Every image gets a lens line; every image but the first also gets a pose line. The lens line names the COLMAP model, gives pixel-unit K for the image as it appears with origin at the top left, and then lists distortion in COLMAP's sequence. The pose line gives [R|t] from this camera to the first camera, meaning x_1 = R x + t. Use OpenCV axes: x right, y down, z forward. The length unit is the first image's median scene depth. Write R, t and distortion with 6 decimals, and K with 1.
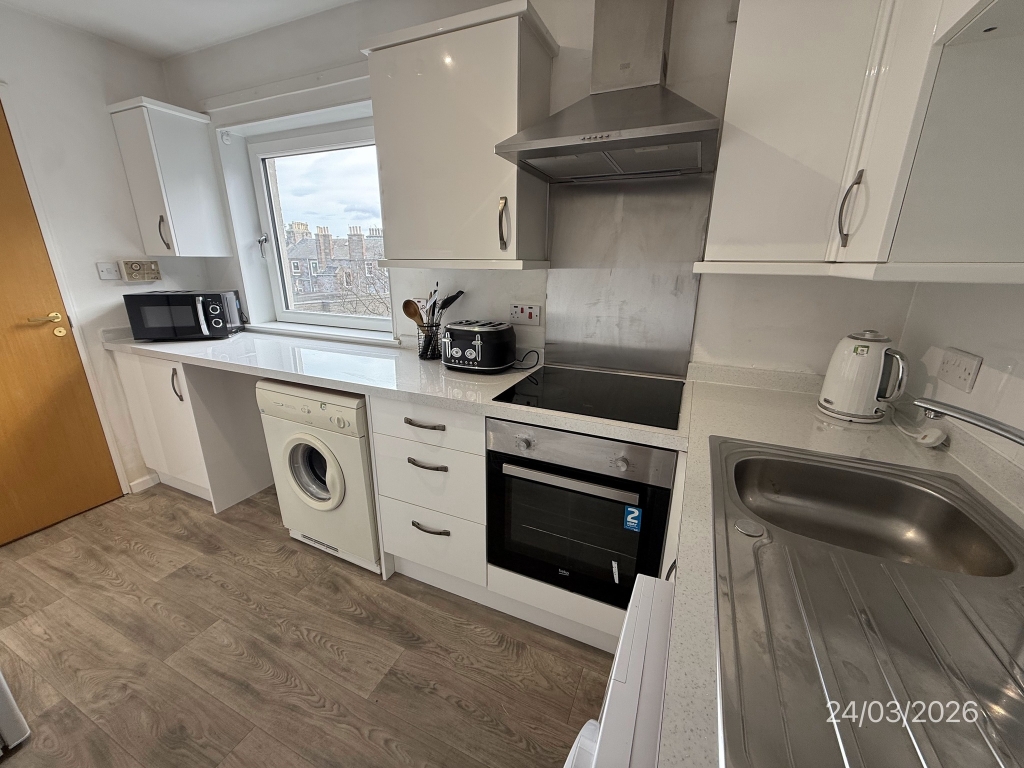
lens RADIAL K [[404.3, 0, 512.5], [0, 404.3, 383.7], [0, 0, 1]] dist [-0.000462, -0.000142]
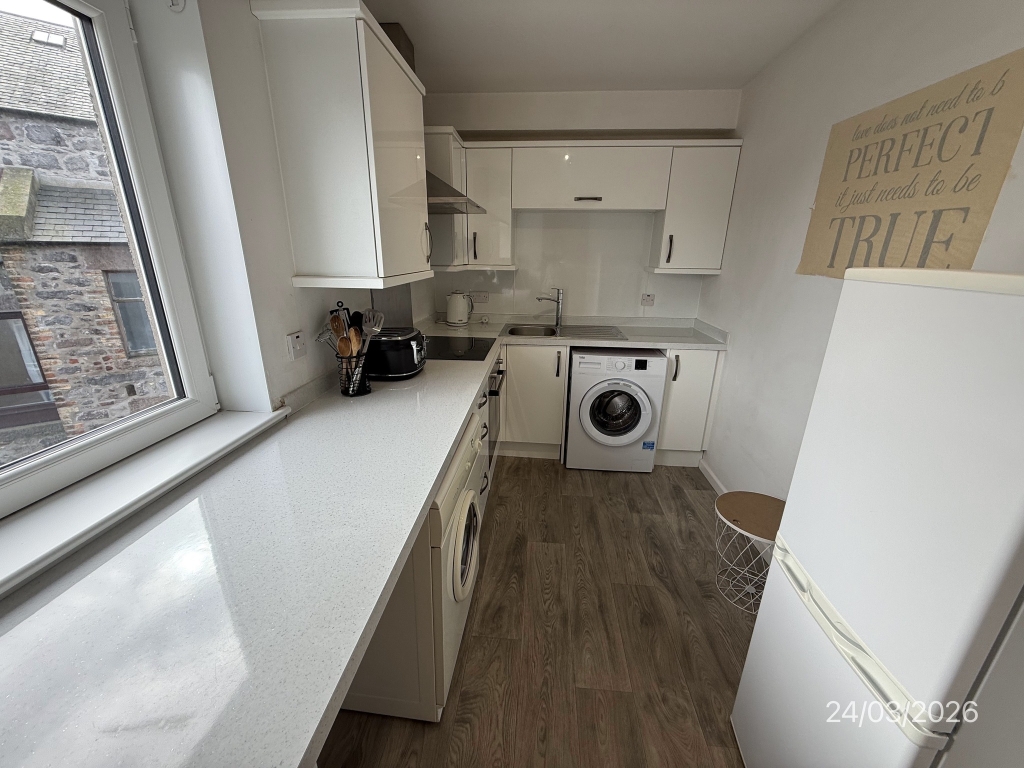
lens RADIAL K [[404.3, 0, 509.7], [0, 404.3, 384.6], [0, 0, 1]] dist [-0.000462, -0.000142]
pose [[-0.329813, -0.302573, 0.894244, -1.356541], [0.263386, 0.880141, 0.394943, -0.420567], [-0.906560, 0.365788, -0.210589, 1.150239]]
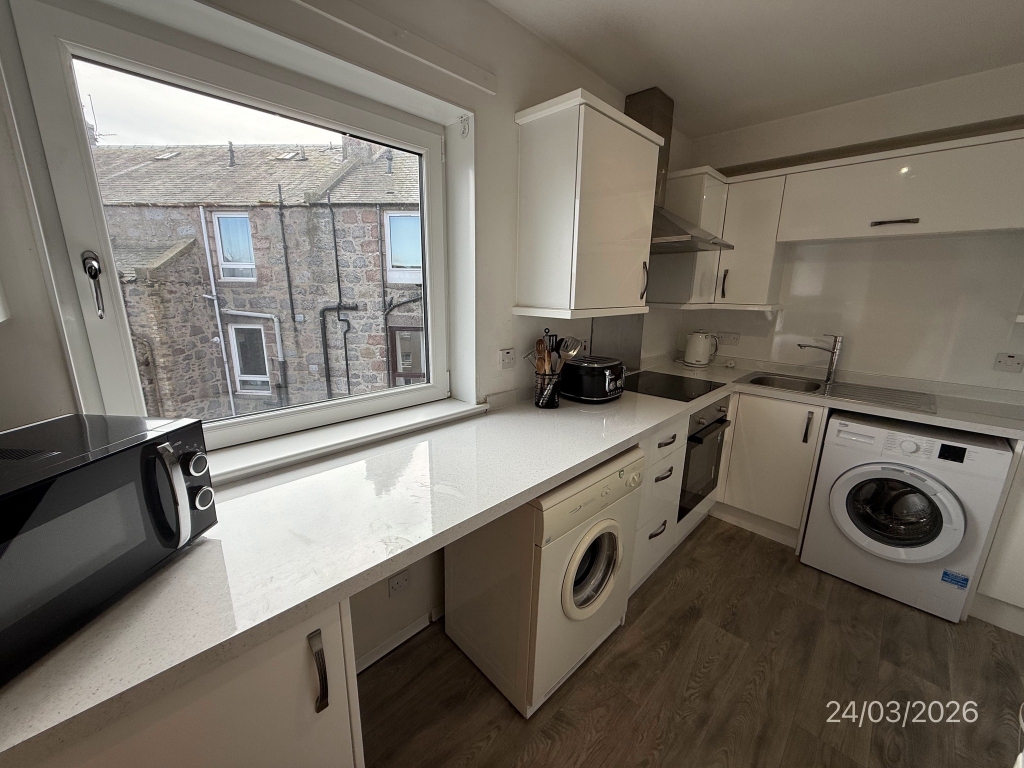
lens RADIAL K [[404.3, 0, 510.5], [0, 404.3, 383.9], [0, 0, 1]] dist [-0.000462, -0.000142]
pose [[0.350983, -0.217464, 0.910780, -1.435767], [0.261758, 0.956668, 0.127548, -0.339236], [-0.899052, 0.193637, 0.392697, 0.895433]]
